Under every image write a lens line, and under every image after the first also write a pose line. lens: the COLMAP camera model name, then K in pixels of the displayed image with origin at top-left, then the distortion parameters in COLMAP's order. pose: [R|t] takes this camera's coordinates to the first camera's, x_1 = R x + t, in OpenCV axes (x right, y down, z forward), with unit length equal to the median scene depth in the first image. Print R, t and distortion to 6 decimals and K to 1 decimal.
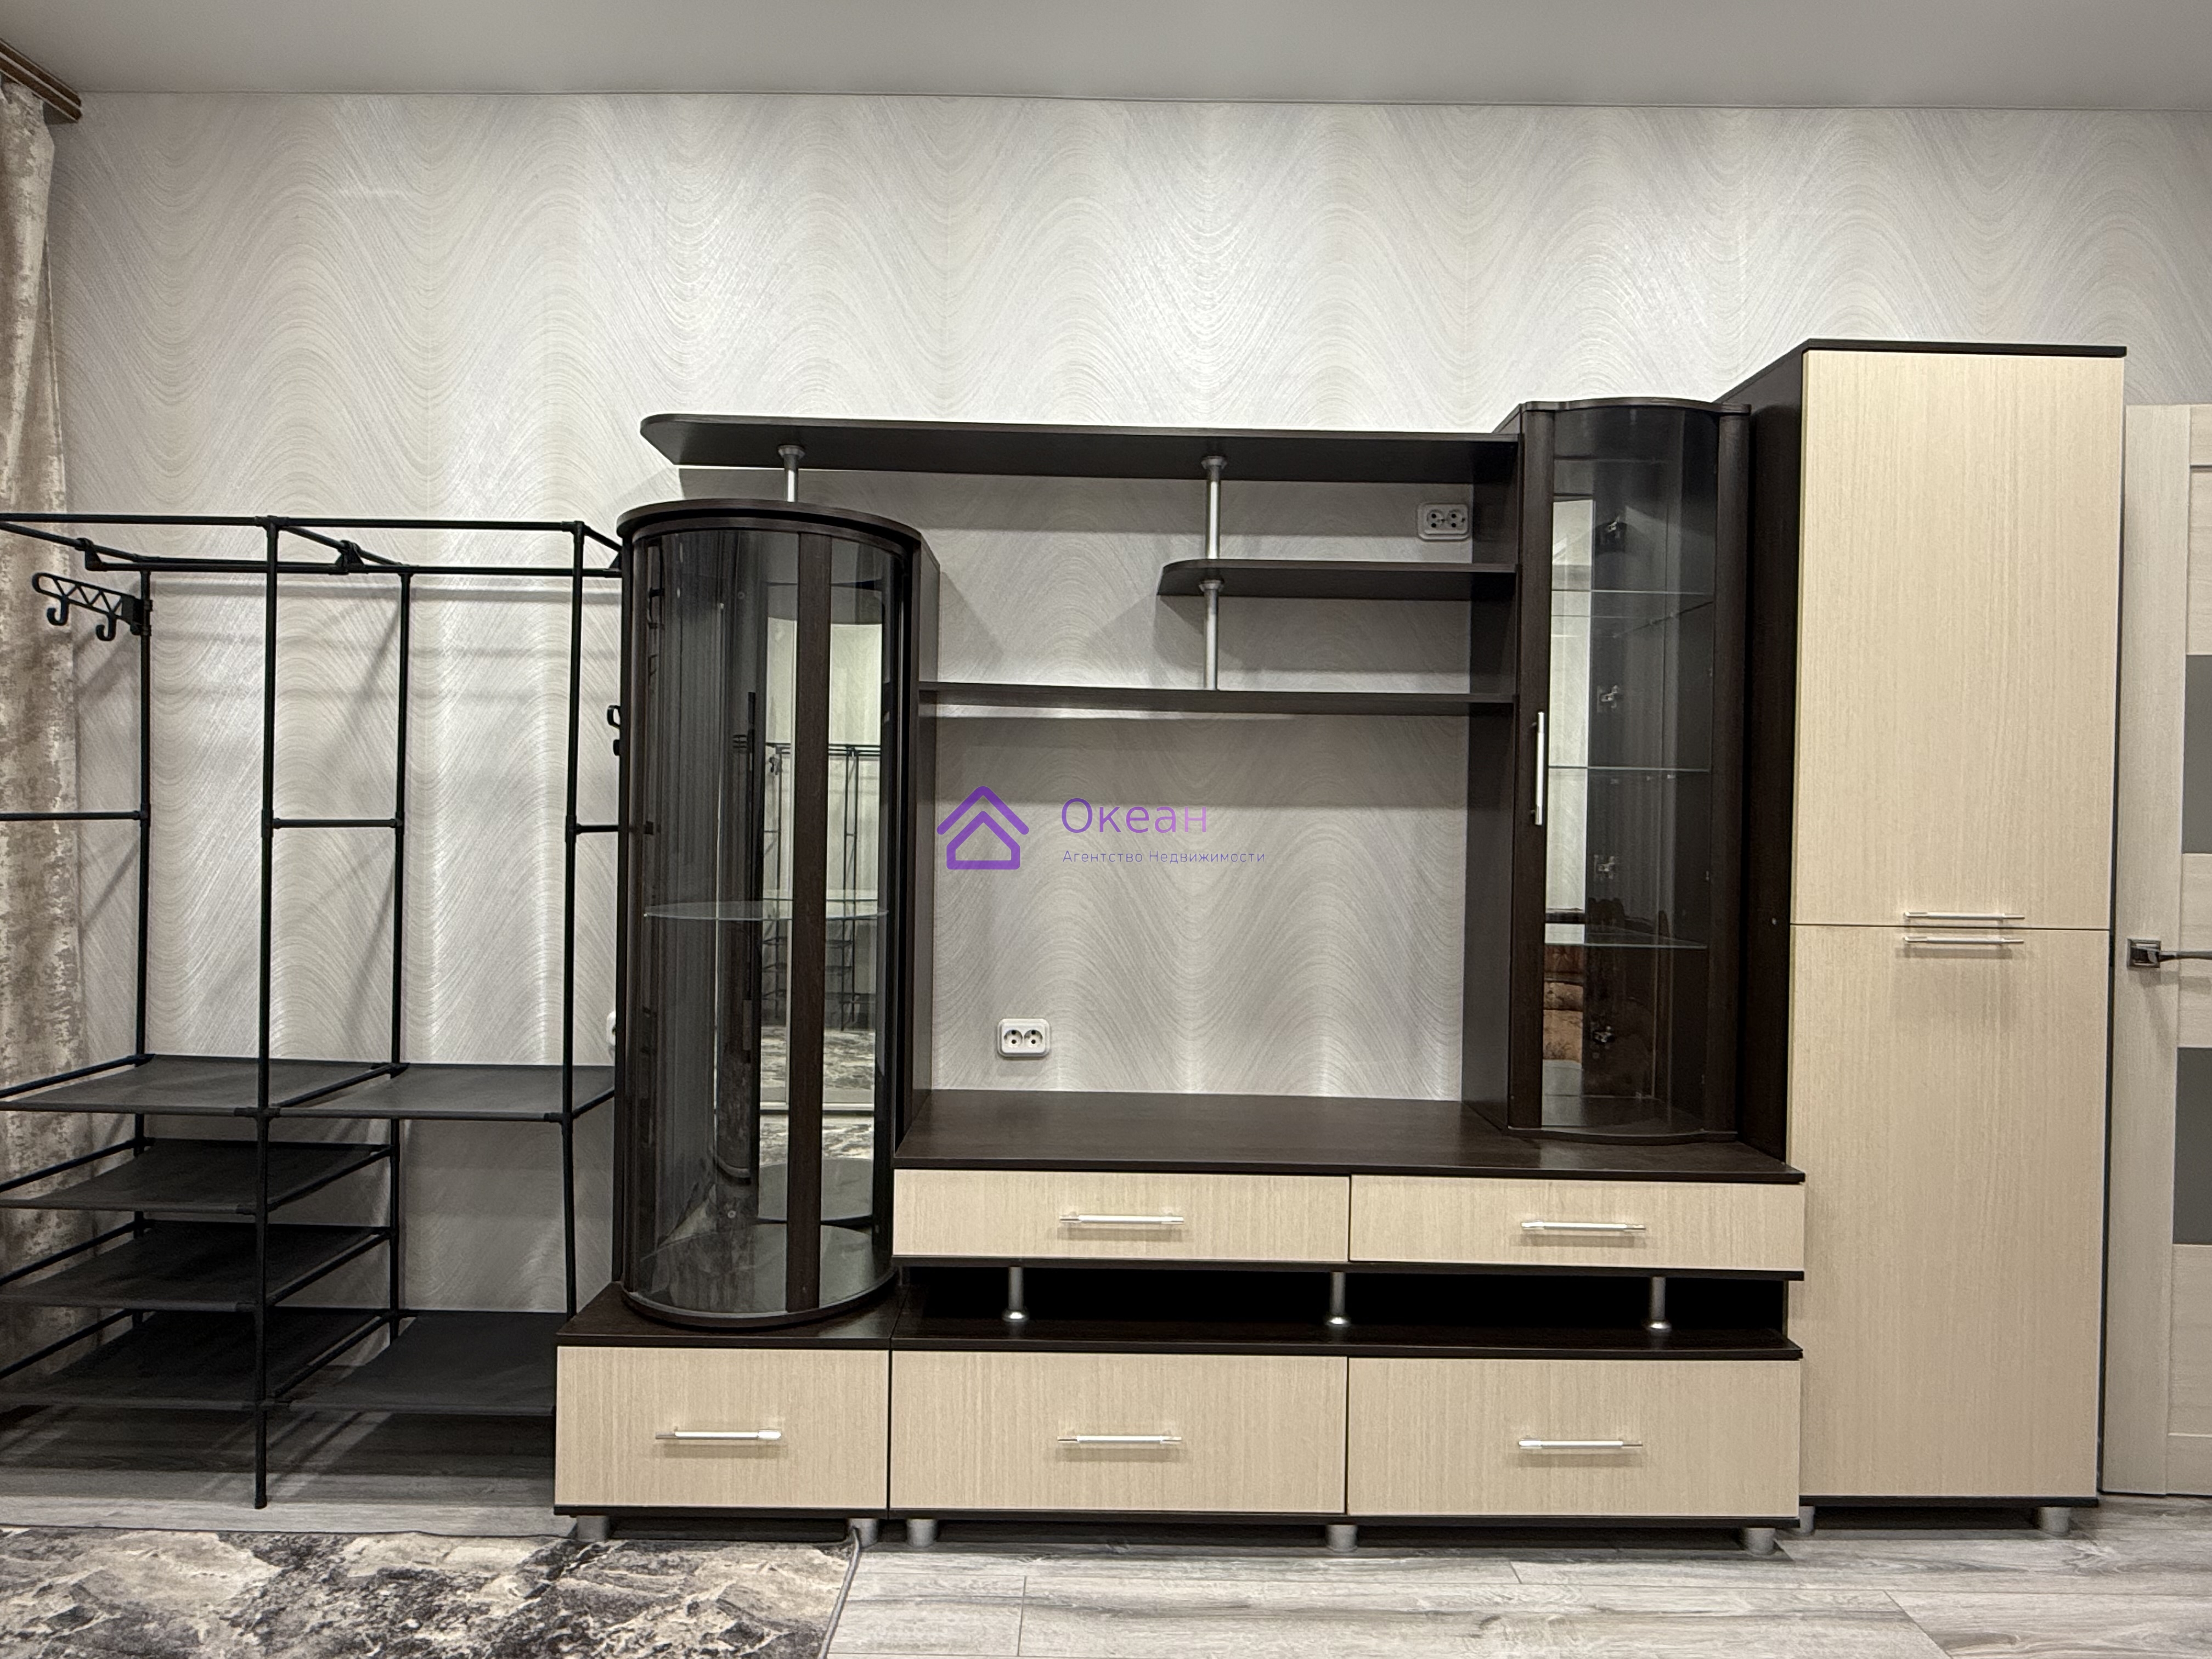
lens RADIAL K [[1265.8, 0, 1106.0], [0, 1265.8, 829.5], [0, 0, 1]] dist [0.000989, 0.000029]
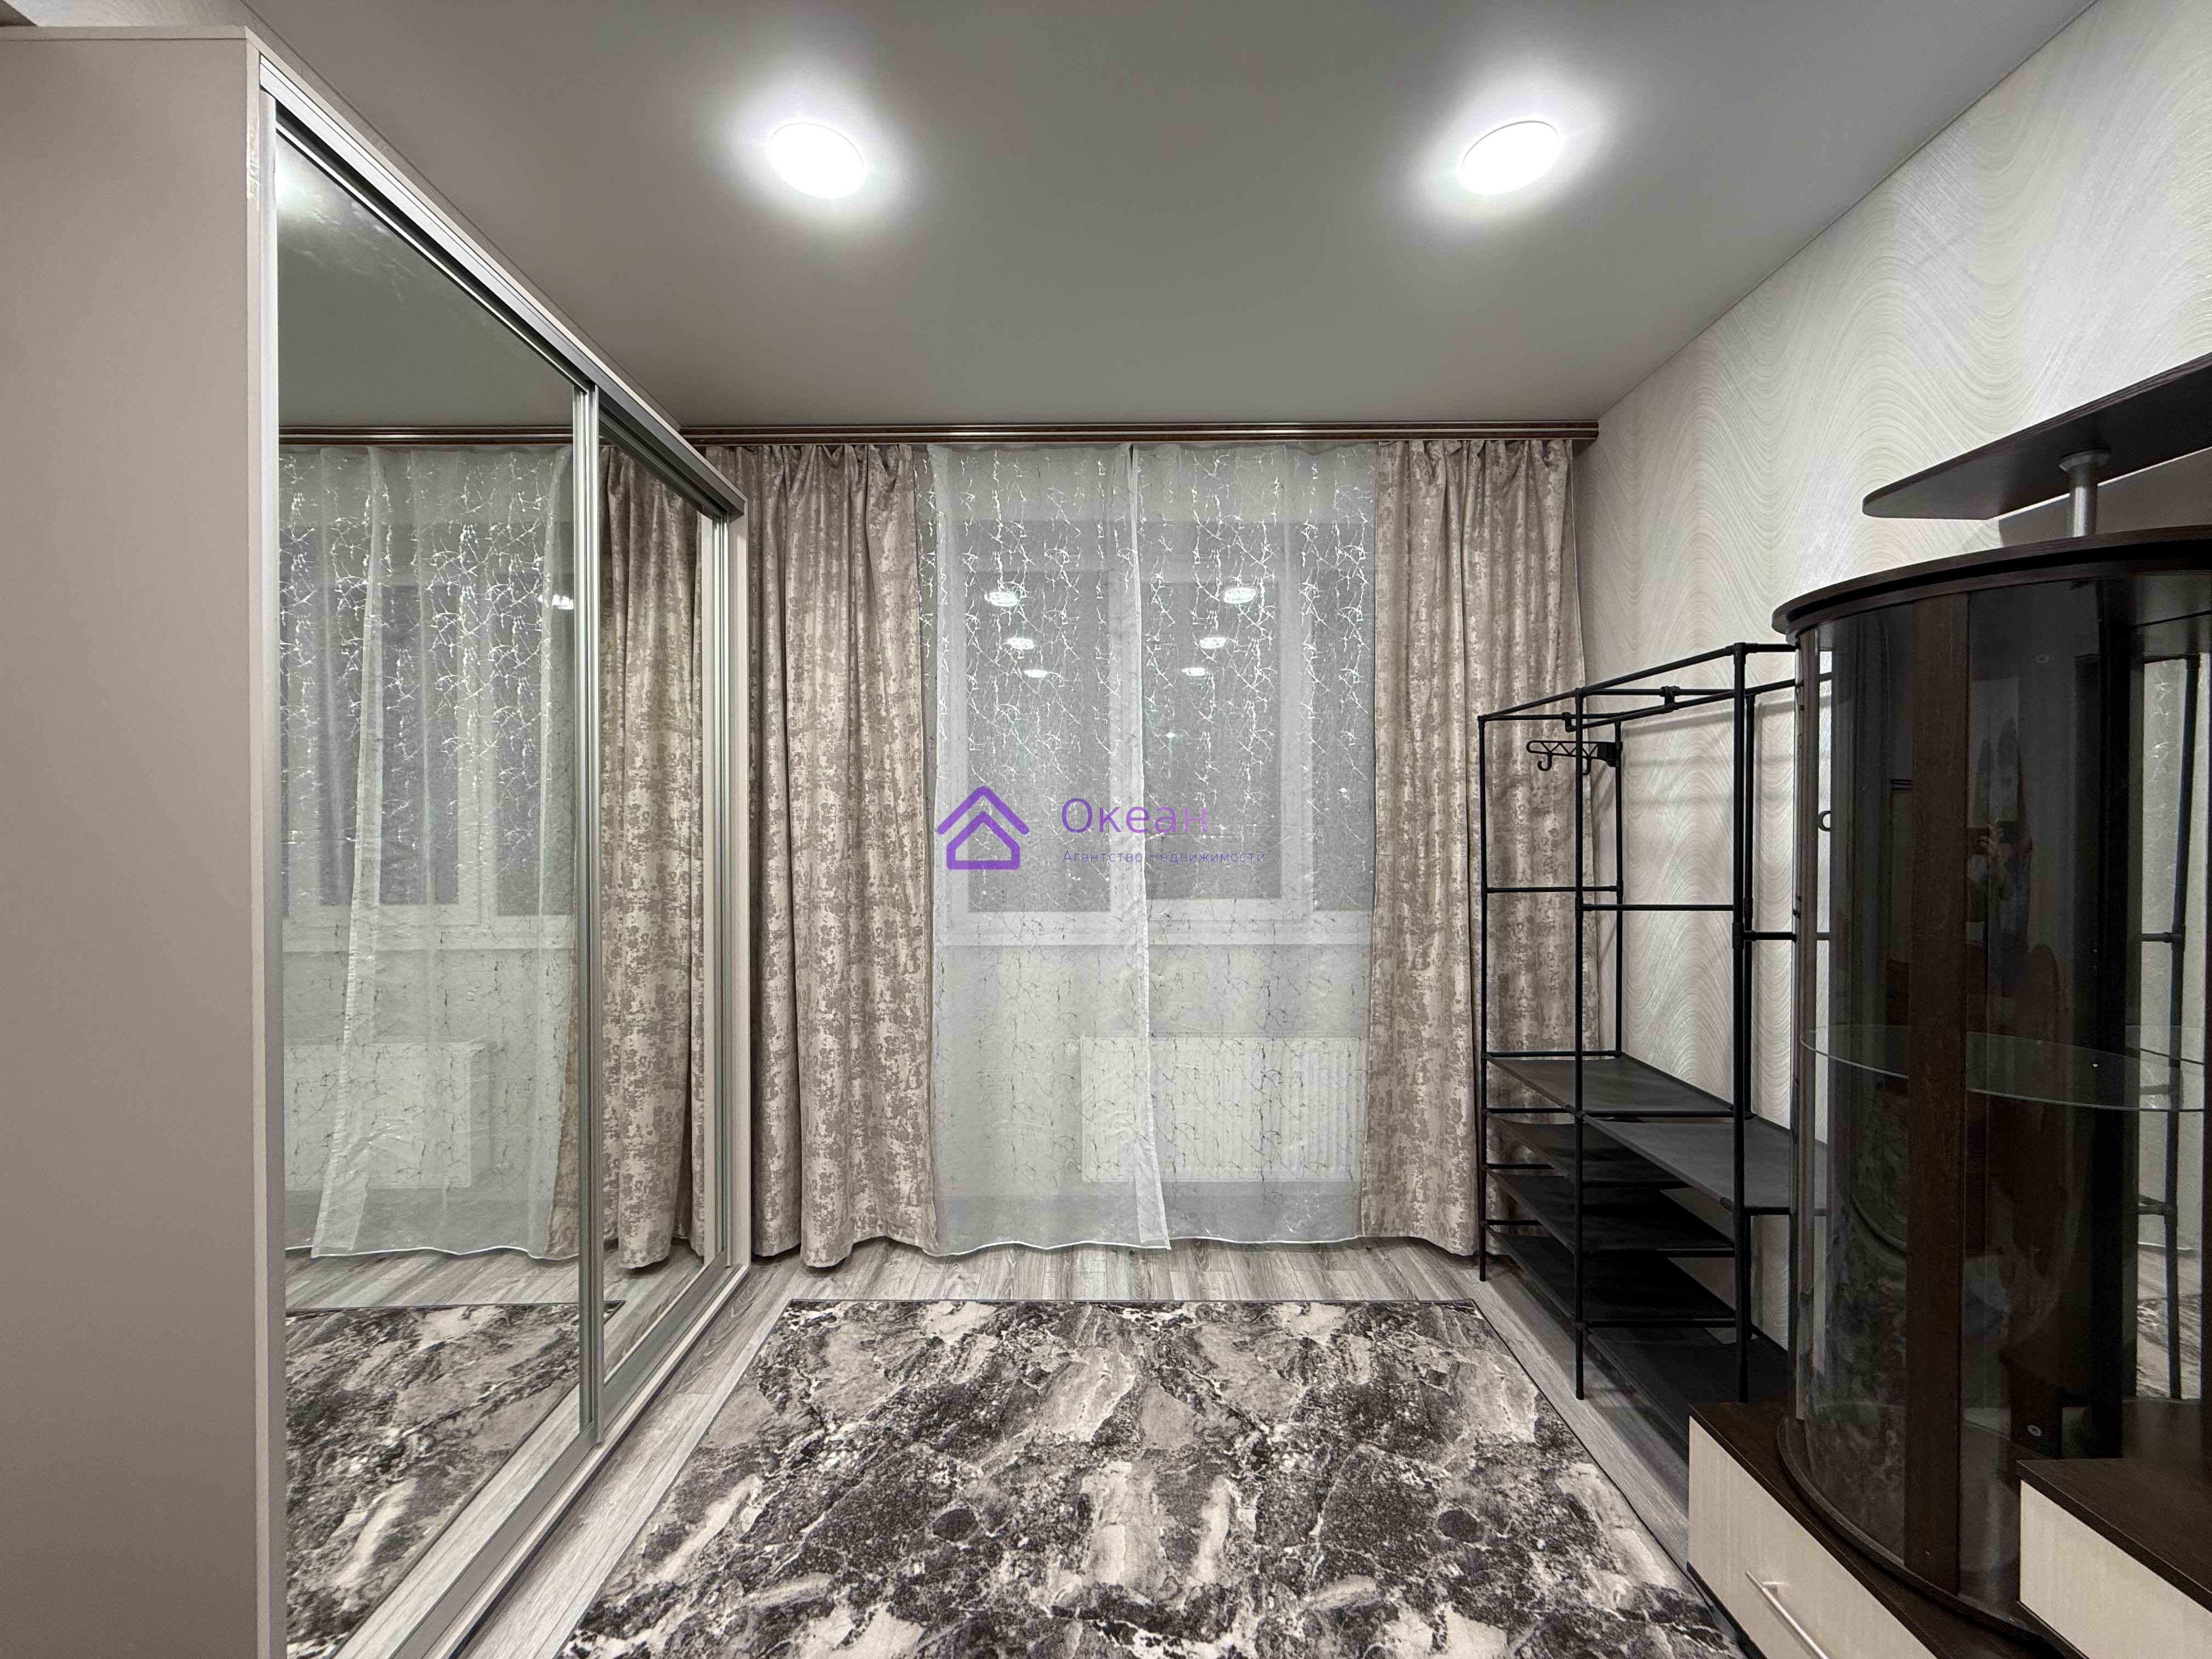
lens RADIAL K [[878.2, 0, 1101.4], [0, 878.2, 827.9], [0, 0, 1]] dist [-0.000045, 0.000359]
pose [[0.007574, -0.010777, -0.999913, 0.320861], [-0.010041, 0.999891, -0.010852, -0.080864], [0.999921, 0.010123, 0.007465, 0.490494]]
